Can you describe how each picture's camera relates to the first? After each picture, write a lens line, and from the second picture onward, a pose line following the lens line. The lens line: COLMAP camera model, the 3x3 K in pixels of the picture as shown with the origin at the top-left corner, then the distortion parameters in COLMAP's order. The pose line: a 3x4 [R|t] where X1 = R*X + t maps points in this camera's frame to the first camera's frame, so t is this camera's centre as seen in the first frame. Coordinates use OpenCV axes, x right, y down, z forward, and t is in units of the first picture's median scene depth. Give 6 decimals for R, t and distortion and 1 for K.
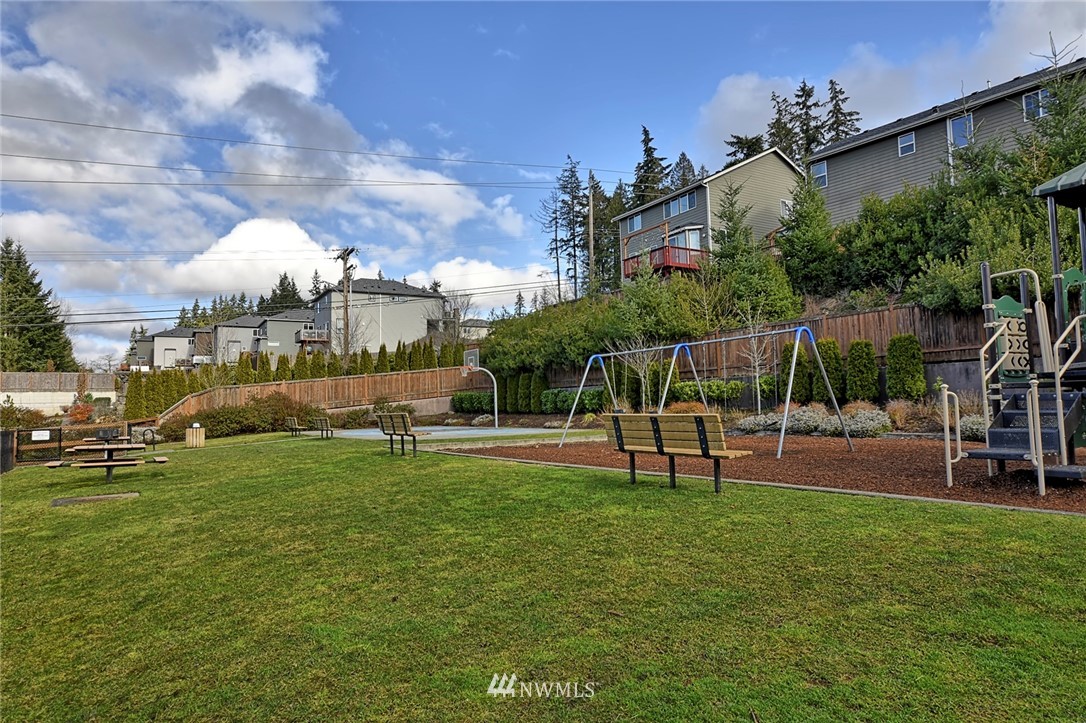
lens RADIAL K [[645.5, 0, 539.8], [0, 645.5, 361.2], [0, 0, 1]] dist [-0.025665, 0.042513]
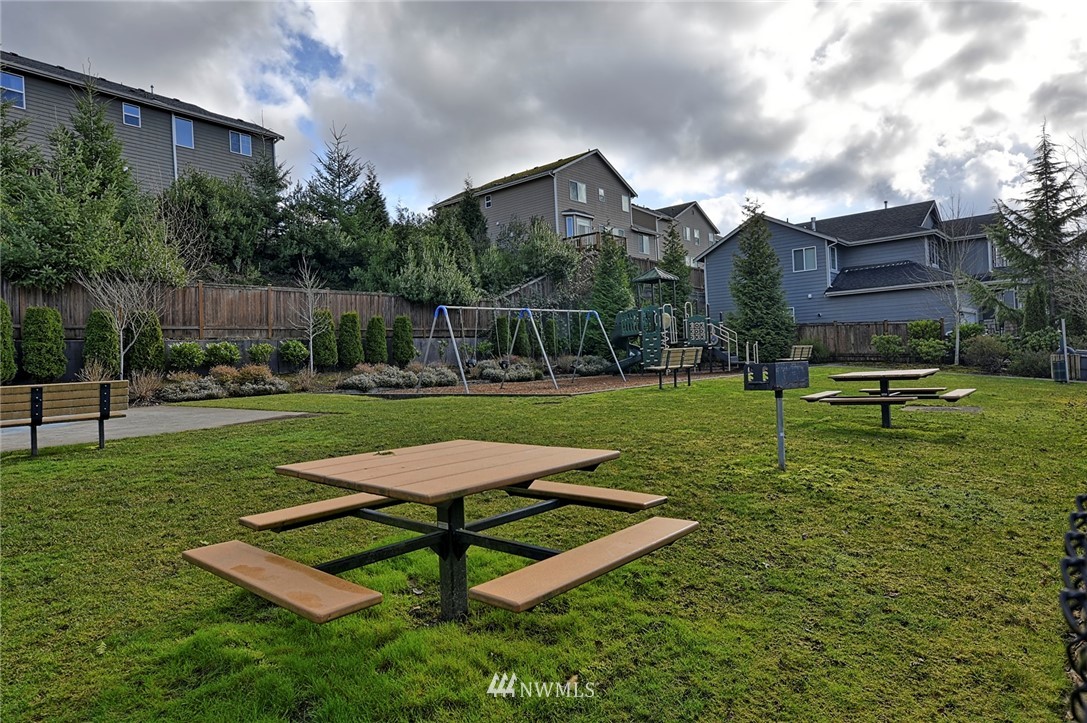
lens RADIAL K [[646.1, 0, 538.0], [0, 646.1, 367.0], [0, 0, 1]] dist [-0.025665, 0.042513]
pose [[-0.267541, 0.023604, 0.963257, -0.582057], [-0.017514, 0.999416, -0.029355, 0.071004], [-0.963387, -0.024724, -0.266971, 0.721054]]
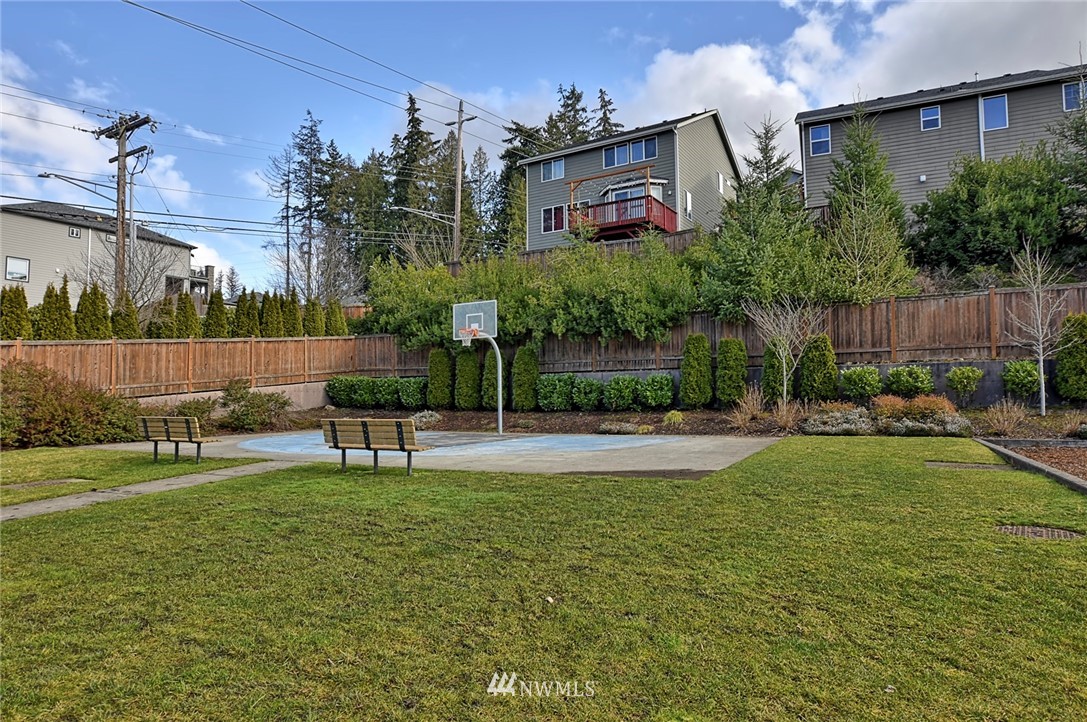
lens RADIAL K [[646.1, 0, 550.6], [0, 646.1, 361.3], [0, 0, 1]] dist [-0.025665, 0.042513]
pose [[0.881501, 0.041904, 0.470319, -0.368023], [-0.043955, 0.999012, -0.006626, 0.042869], [-0.470131, -0.014832, 0.882472, 0.507558]]
